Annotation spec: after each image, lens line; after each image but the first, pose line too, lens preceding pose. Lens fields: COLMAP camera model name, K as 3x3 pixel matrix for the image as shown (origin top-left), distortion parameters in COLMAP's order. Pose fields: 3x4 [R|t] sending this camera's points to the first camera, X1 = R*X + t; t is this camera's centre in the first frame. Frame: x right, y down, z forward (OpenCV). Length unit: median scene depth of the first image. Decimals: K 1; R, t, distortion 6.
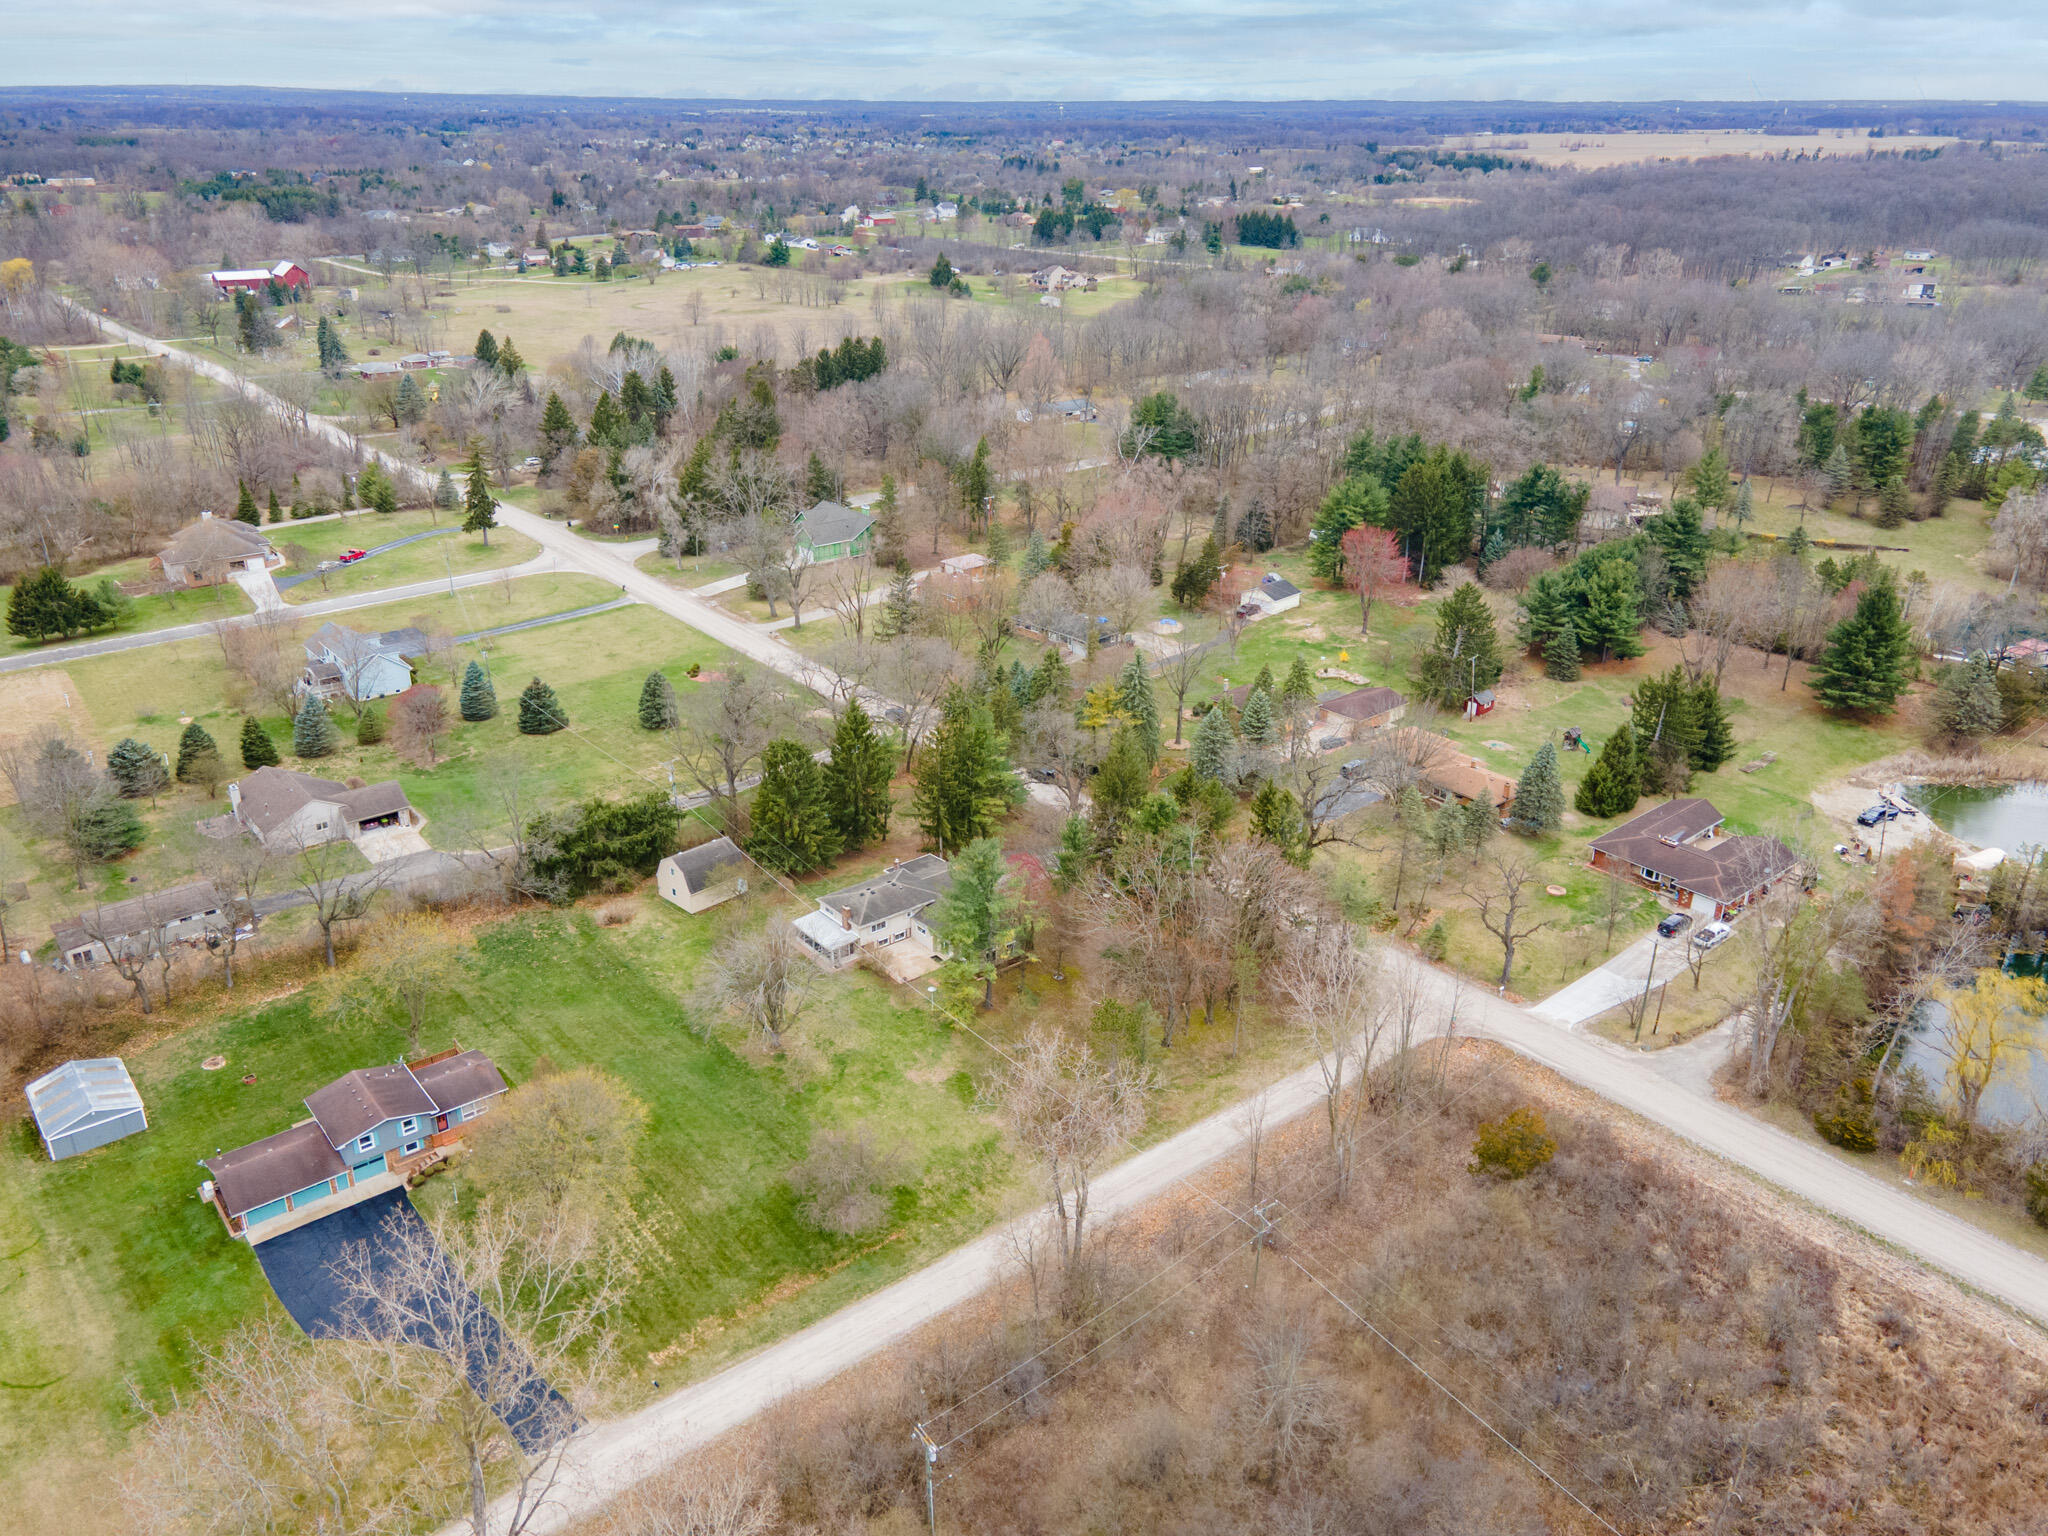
lens RADIAL K [[1474.7, 0, 1002.6], [0, 1474.7, 763.5], [0, 0, 1]] dist [0.030703, 0.013264]
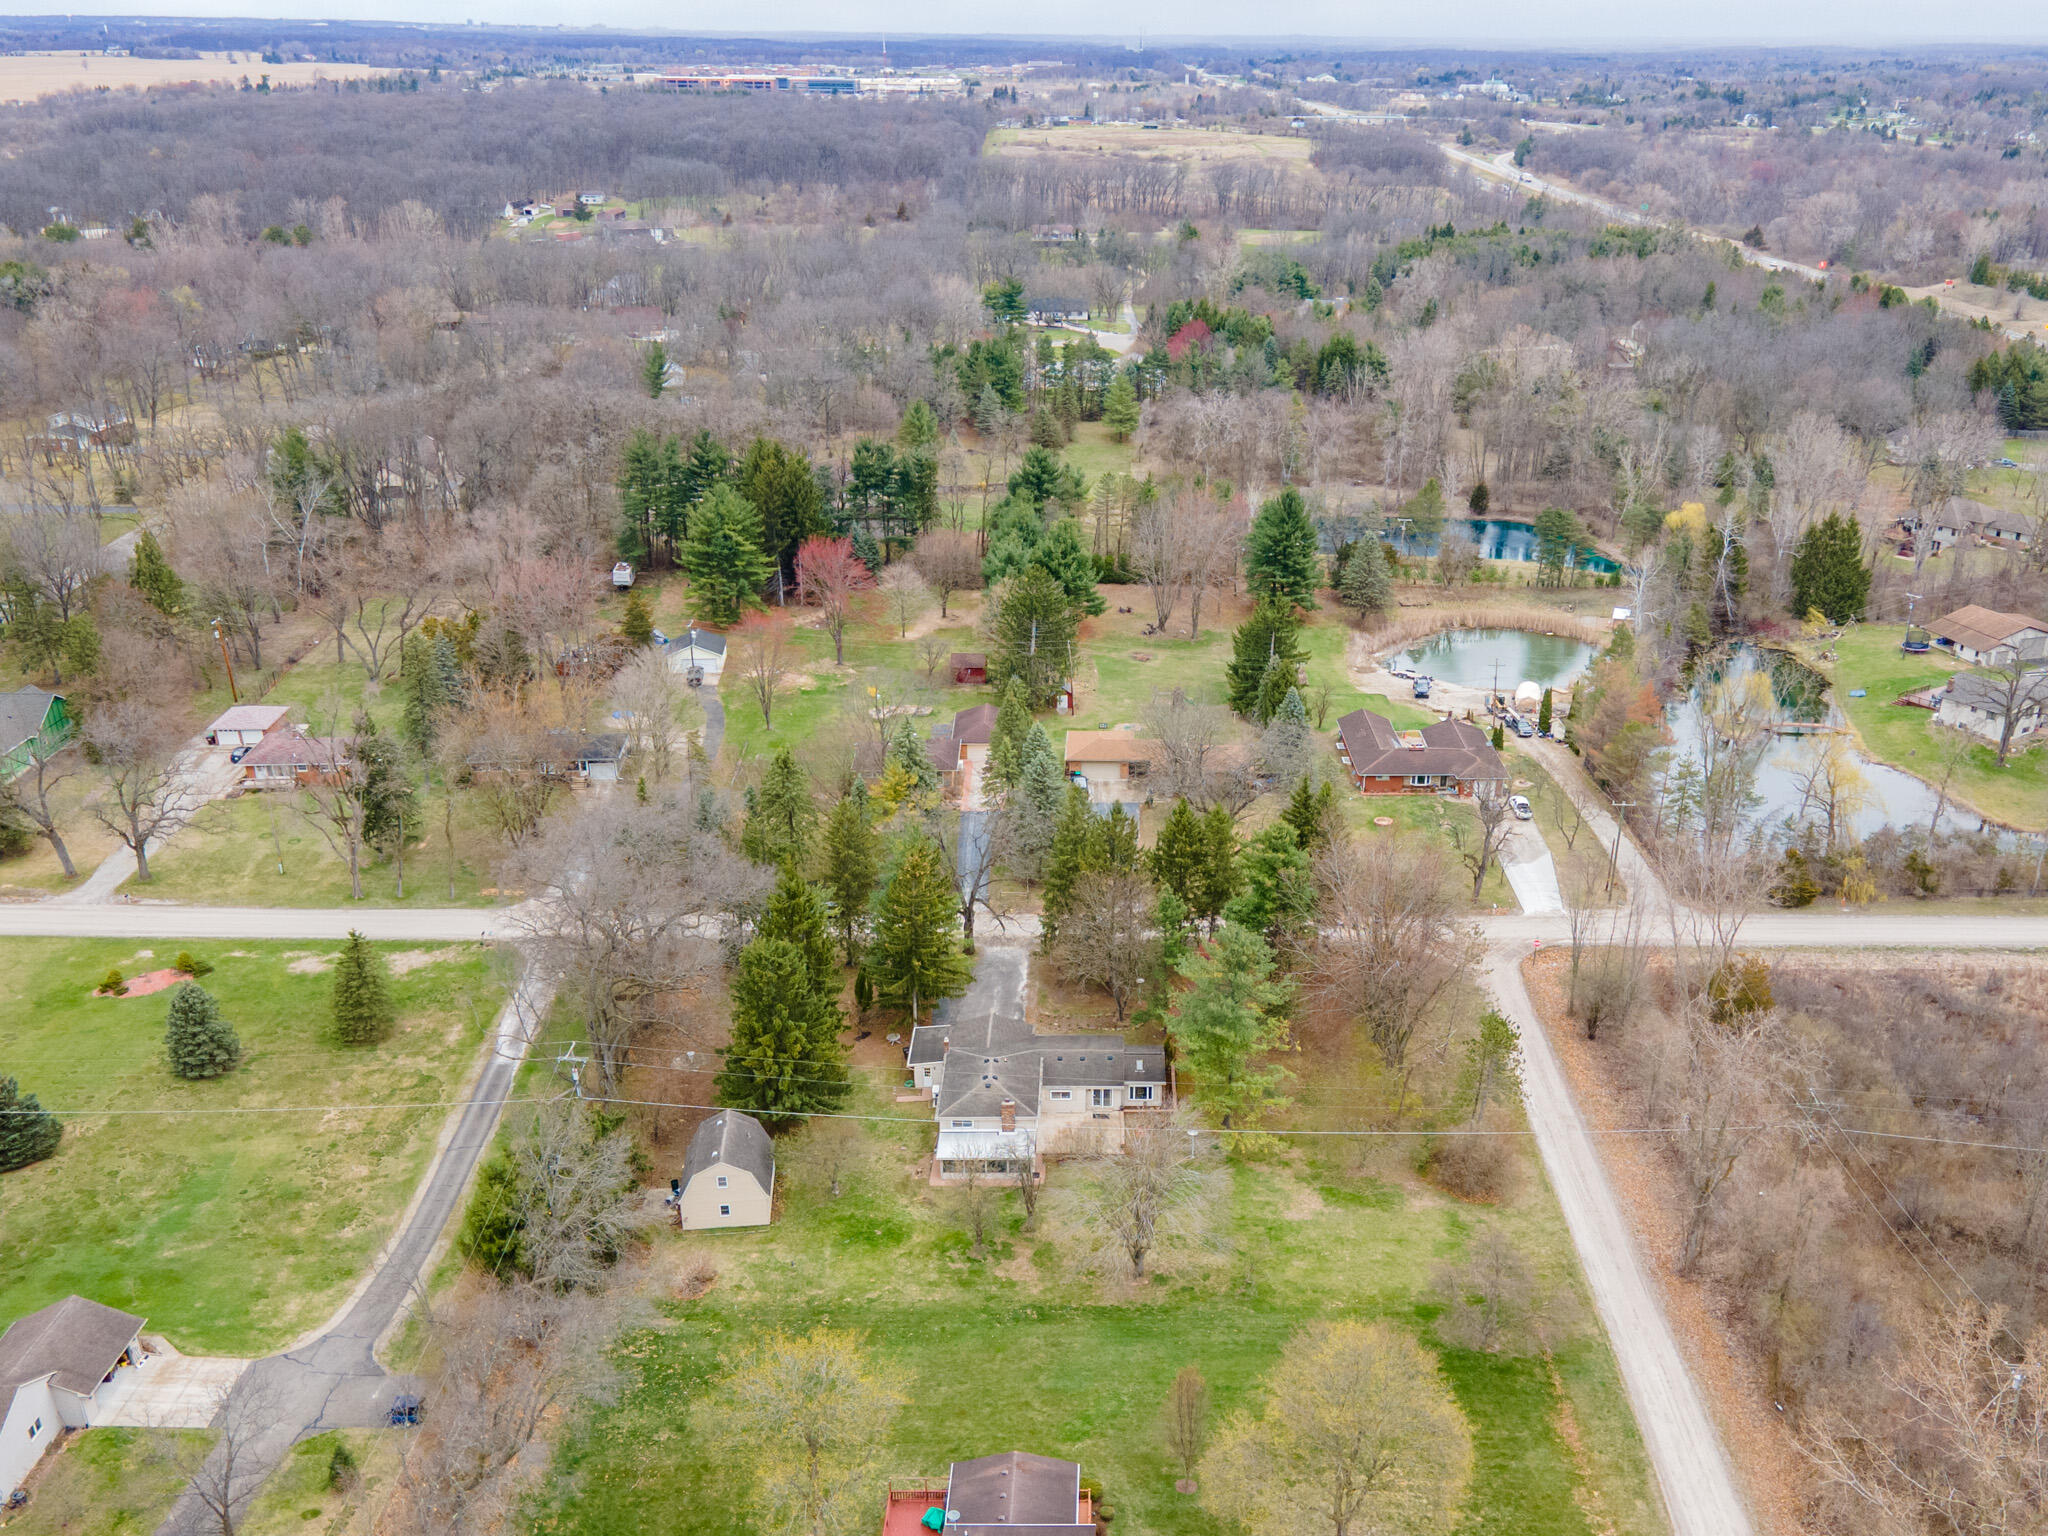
lens RADIAL K [[2000.5, 0, 1037.0], [0, 2000.5, 773.6], [0, 0, 1]] dist [0.051883, 0.000000]
pose [[0.631493, -0.273087, 0.725700, -0.488580], [0.315006, 0.945566, 0.081711, -0.084416], [-0.708511, 0.177000, 0.683142, 0.167722]]
